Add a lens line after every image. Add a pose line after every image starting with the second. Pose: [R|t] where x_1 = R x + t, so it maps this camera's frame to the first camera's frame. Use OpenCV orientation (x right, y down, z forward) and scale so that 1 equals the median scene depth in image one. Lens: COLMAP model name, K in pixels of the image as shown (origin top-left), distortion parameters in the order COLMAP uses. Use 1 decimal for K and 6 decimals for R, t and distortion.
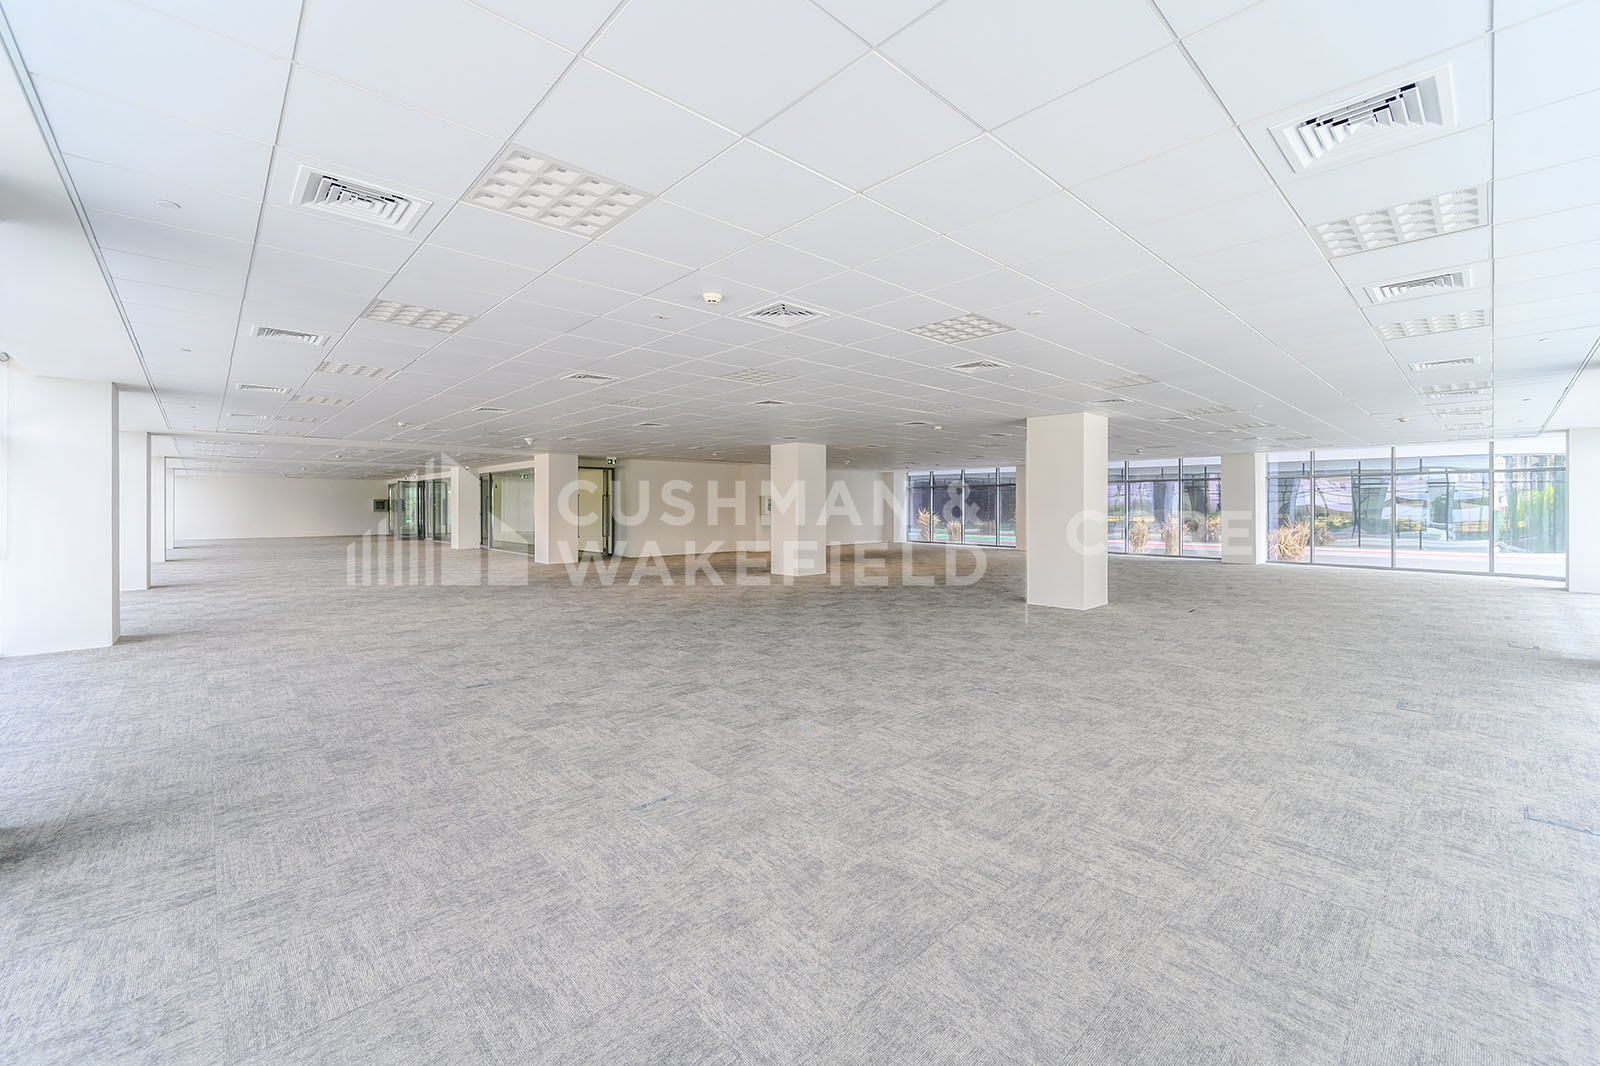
lens RADIAL K [[647.3, 0, 756.4], [0, 647.3, 513.0], [0, 0, 1]] dist [0.008132, 0.000063]
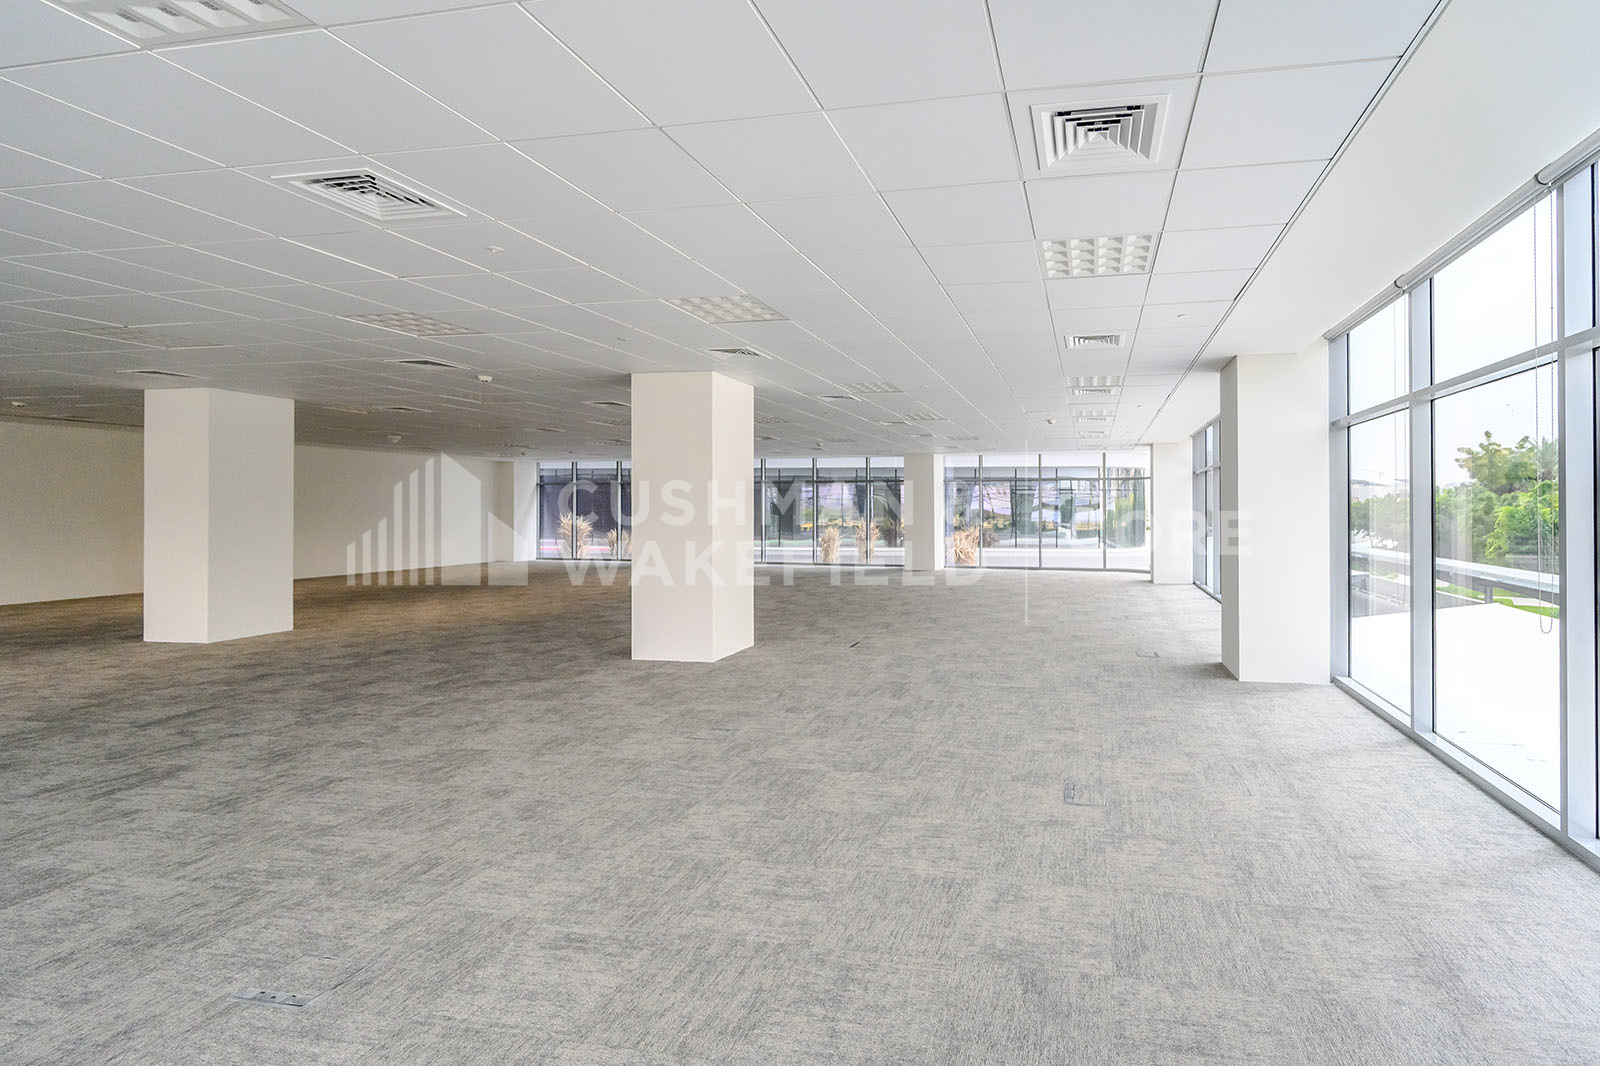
lens RADIAL K [[647.3, 0, 802.5], [0, 647.3, 517.5], [0, 0, 1]] dist [0.008132, 0.000063]
pose [[0.908787, -0.005481, 0.417223, 0.180076], [0.004889, 0.999985, 0.002487, -0.002437], [-0.417231, -0.000220, 0.908801, 0.198912]]
